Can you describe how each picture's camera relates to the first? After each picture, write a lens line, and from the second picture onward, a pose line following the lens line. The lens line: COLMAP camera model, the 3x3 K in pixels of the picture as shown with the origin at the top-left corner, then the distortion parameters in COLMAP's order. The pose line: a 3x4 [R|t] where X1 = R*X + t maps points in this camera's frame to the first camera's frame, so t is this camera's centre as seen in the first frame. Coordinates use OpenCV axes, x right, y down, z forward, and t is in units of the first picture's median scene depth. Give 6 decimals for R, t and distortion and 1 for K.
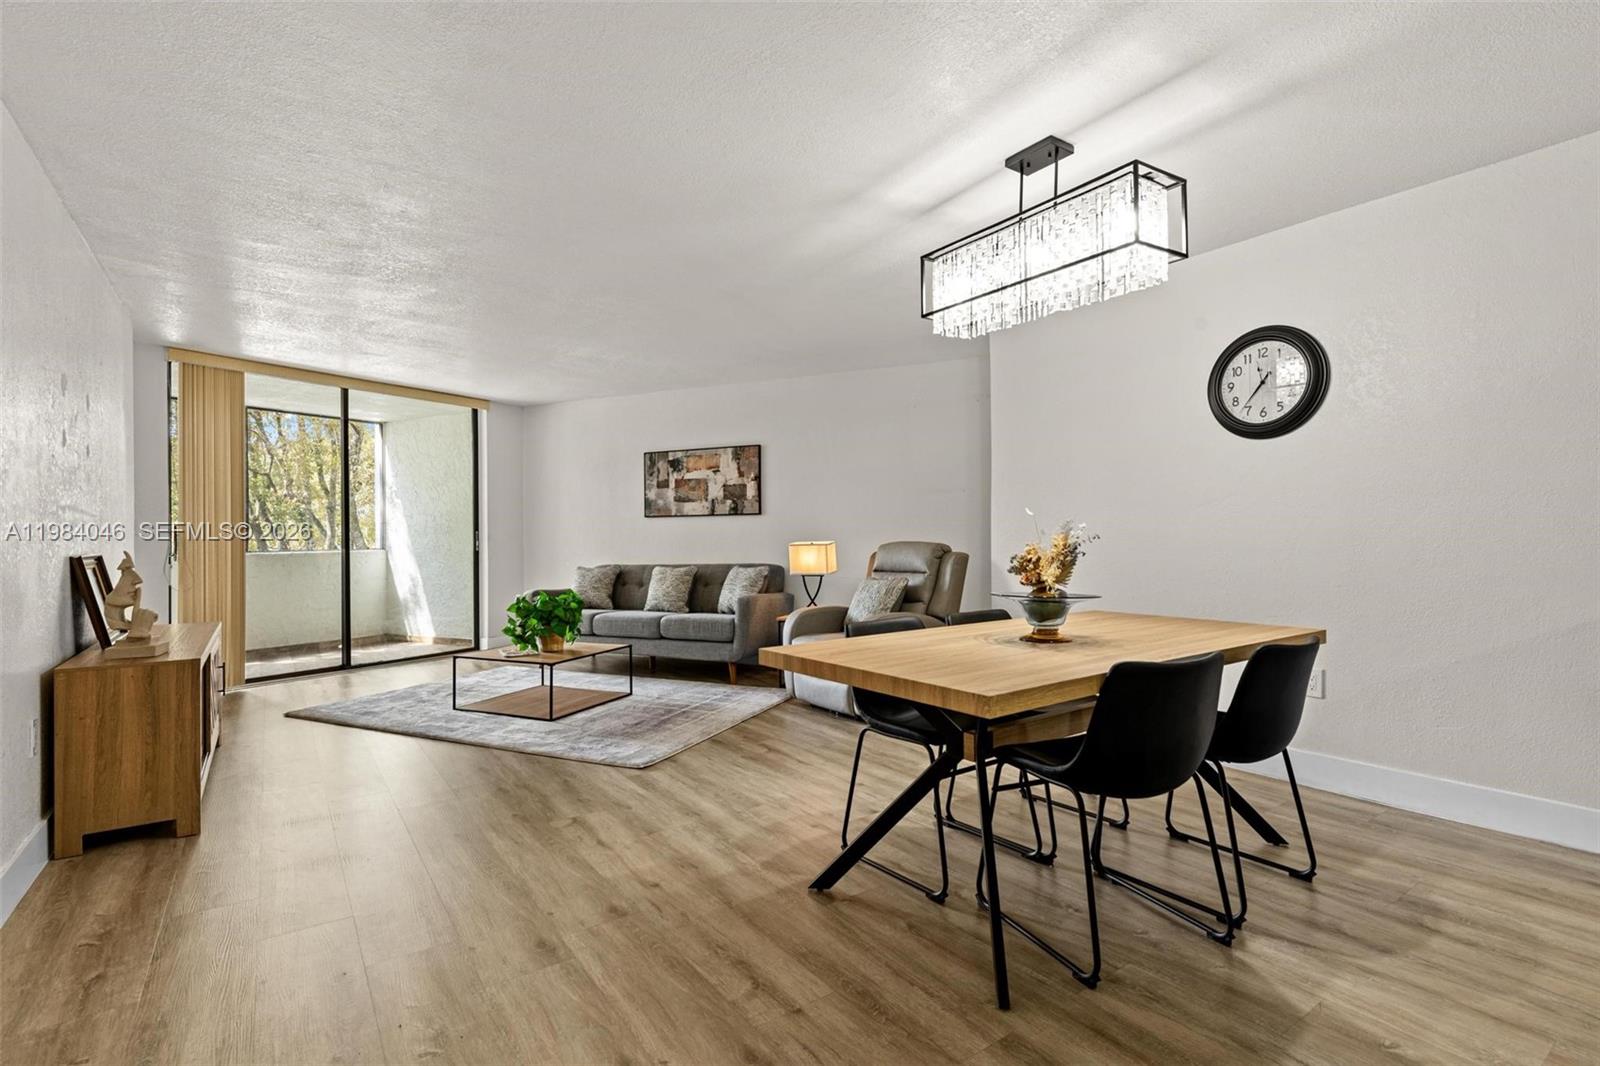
lens RADIAL K [[751.7, 0, 802.7], [0, 751.7, 533.2], [0, 0, 1]] dist [0.012504, -0.000512]
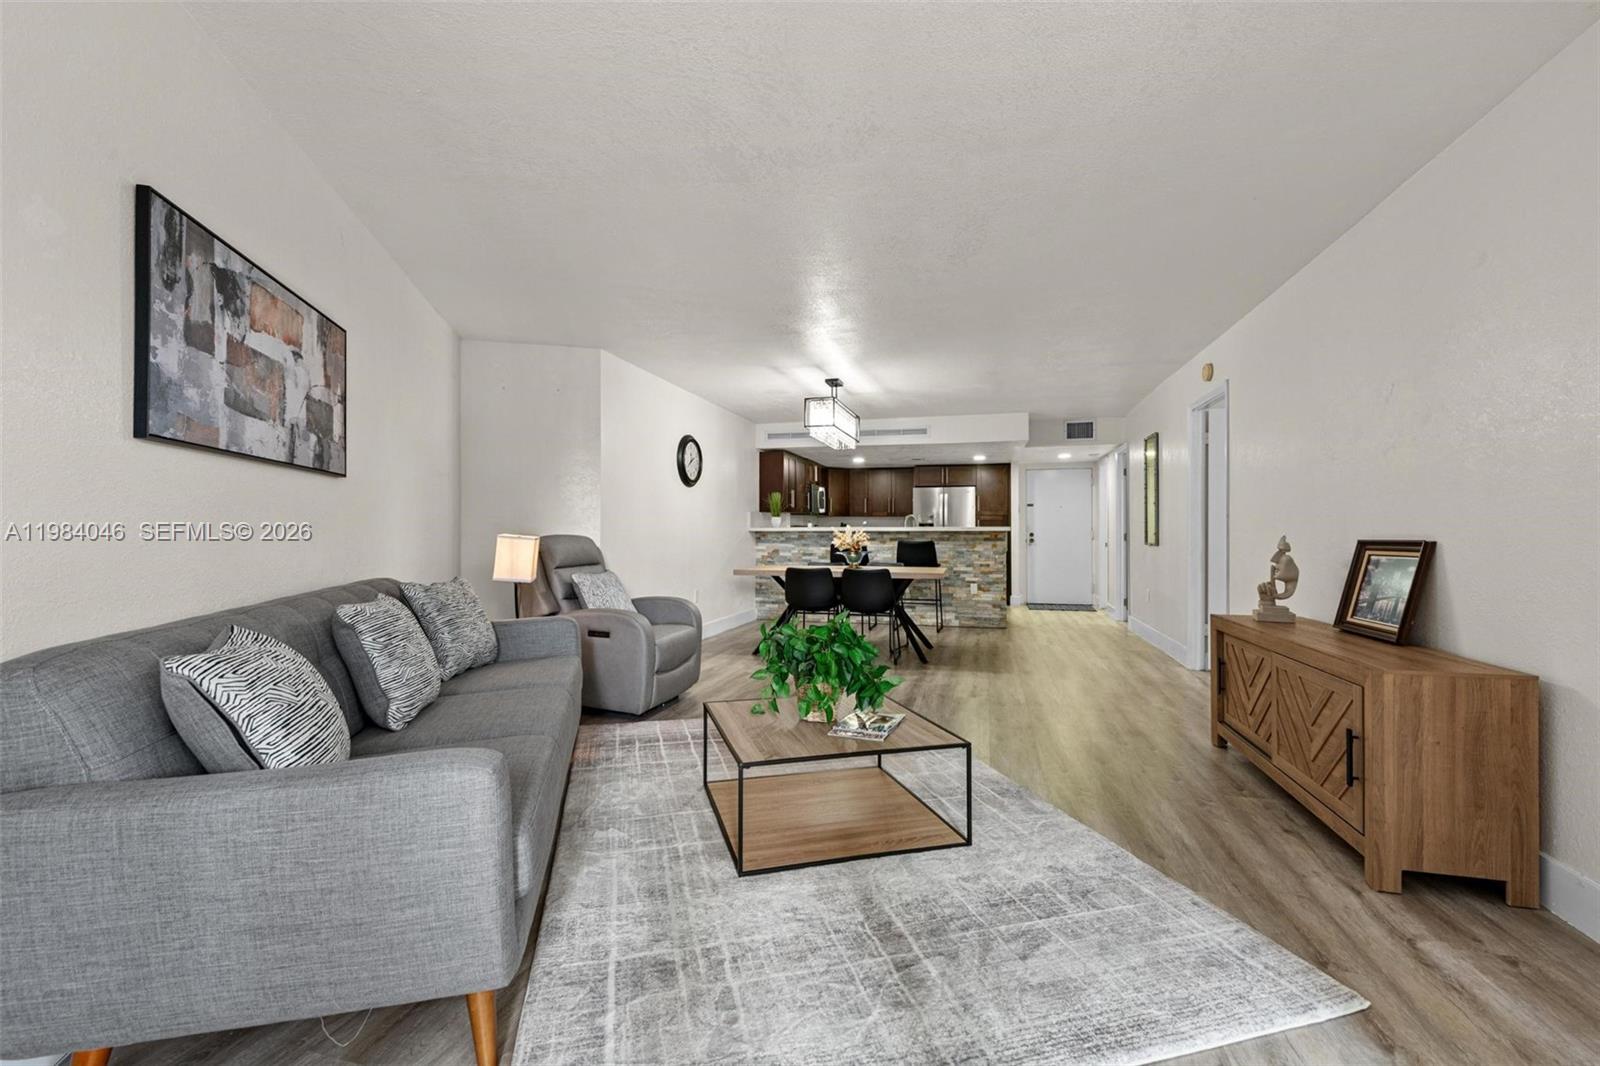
lens RADIAL K [[685.0, 0, 795.8], [0, 685.0, 525.0], [0, 0, 1]] dist [0.003101, -0.000229]
pose [[-0.632696, 0.017742, 0.774197, -0.719832], [-0.000668, 0.999725, -0.023456, 0.019420], [-0.774400, -0.015358, -0.632510, 1.322879]]
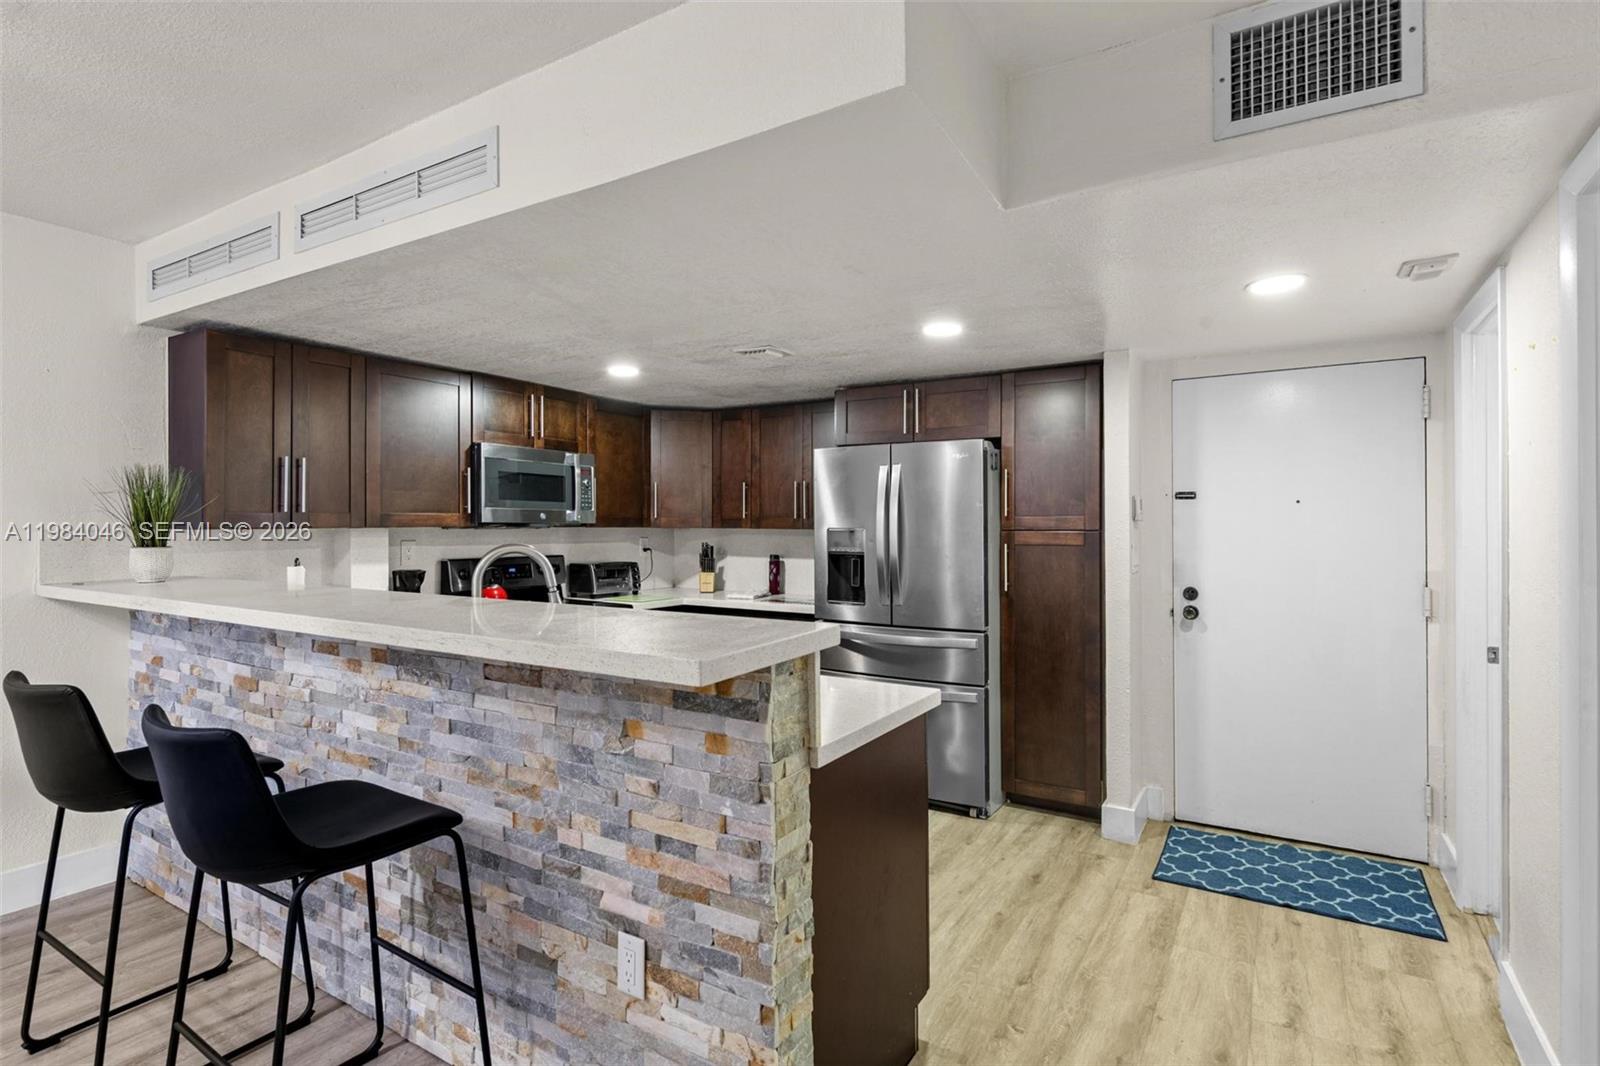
lens RADIAL K [[782.7, 0, 803.0], [0, 782.7, 519.0], [0, 0, 1]] dist [0.007582, -0.002510]
pose [[-0.392500, 0.018703, 0.919562, -0.111524], [-0.004450, 0.999743, -0.022233, -0.047915], [-0.919741, -0.012818, -0.392316, 0.114528]]
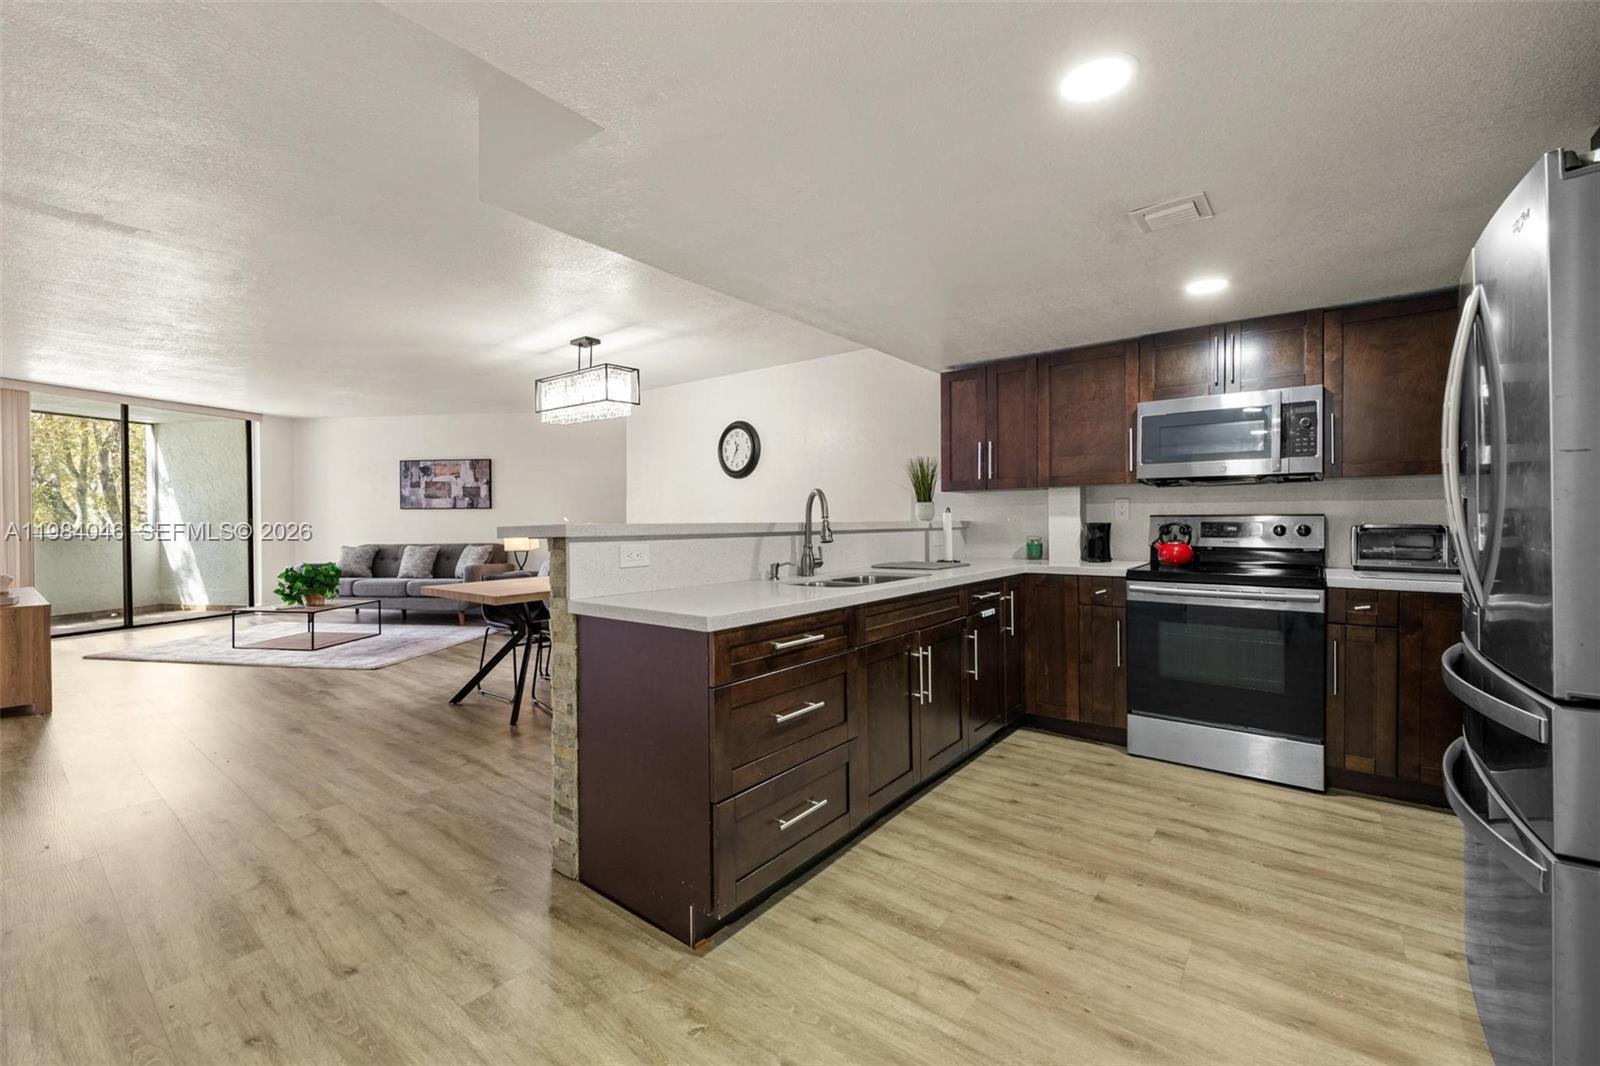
lens RADIAL K [[652.4, 0, 798.4], [0, 652.4, 527.4], [0, 0, 1]] dist [0.002757, -0.002346]
pose [[0.957881, 0.002532, 0.287155, 0.183667], [-0.008050, 0.999805, 0.018037, -0.020109], [-0.287054, -0.019589, 0.957714, -0.433571]]
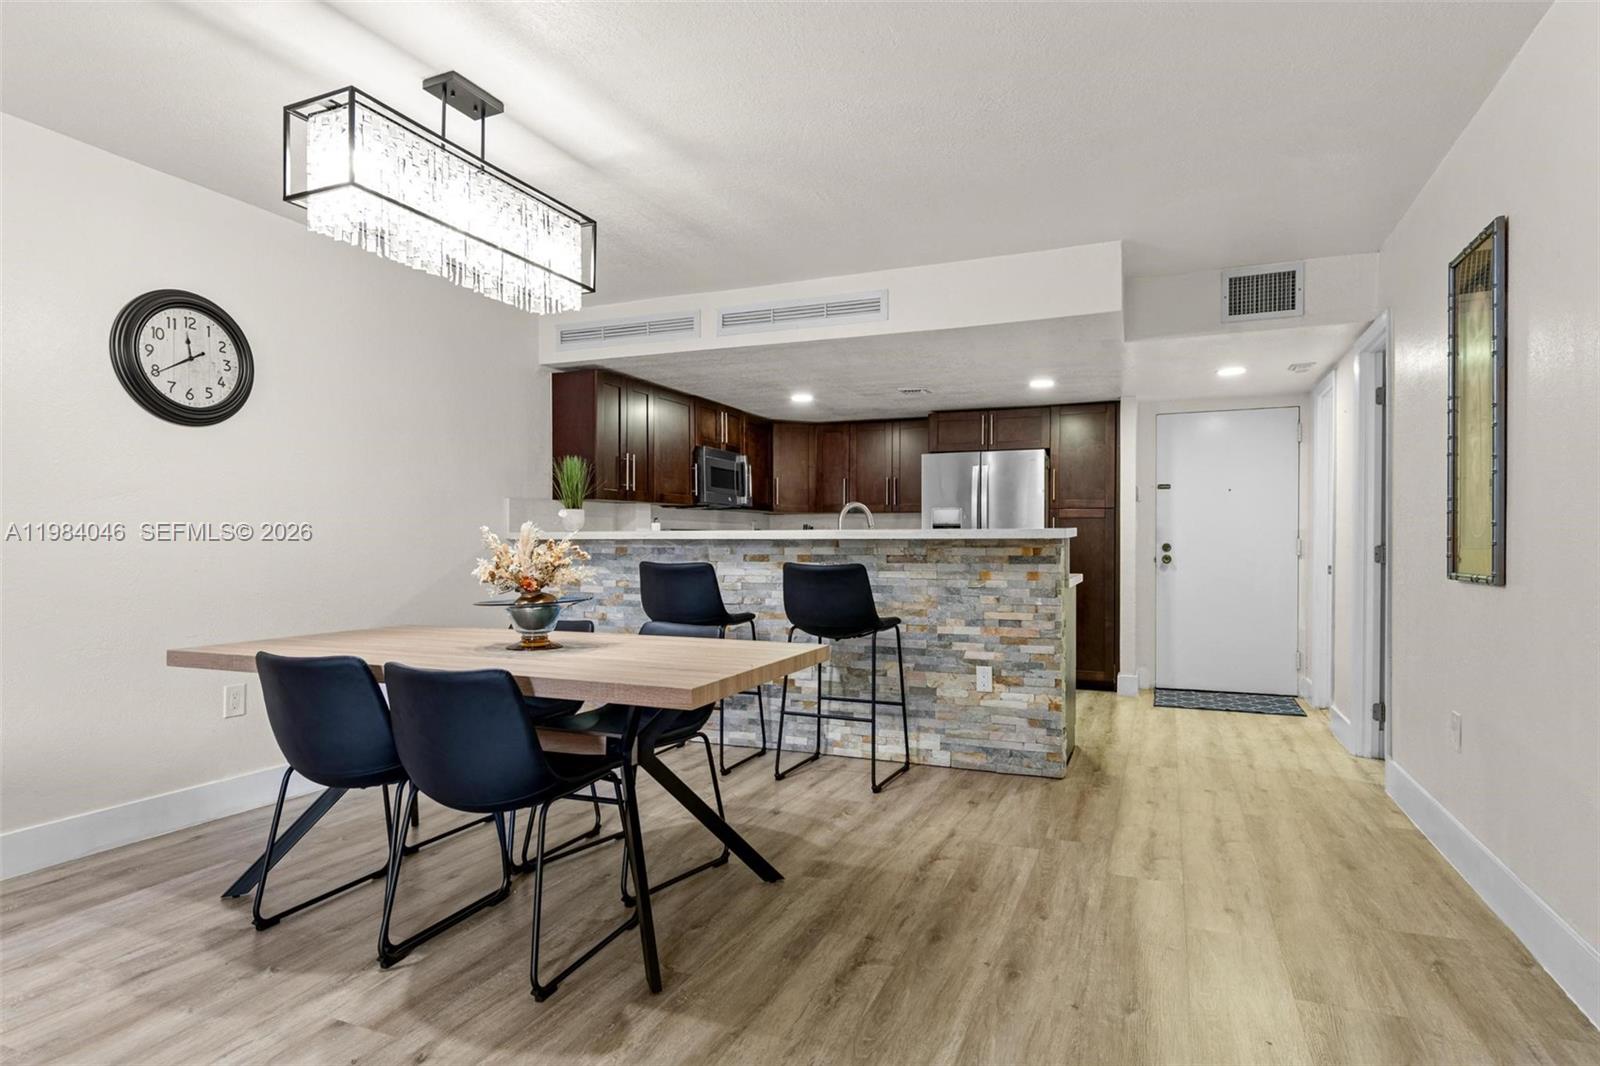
lens RADIAL K [[852.0, 0, 805.7], [0, 852.0, 547.7], [0, 0, 1]] dist [0.005829, 0.000023]
pose [[-0.528160, 0.004309, 0.849134, -0.367495], [-0.002447, 0.999975, -0.006597, 0.010461], [-0.849142, -0.005562, -0.528136, 0.604391]]
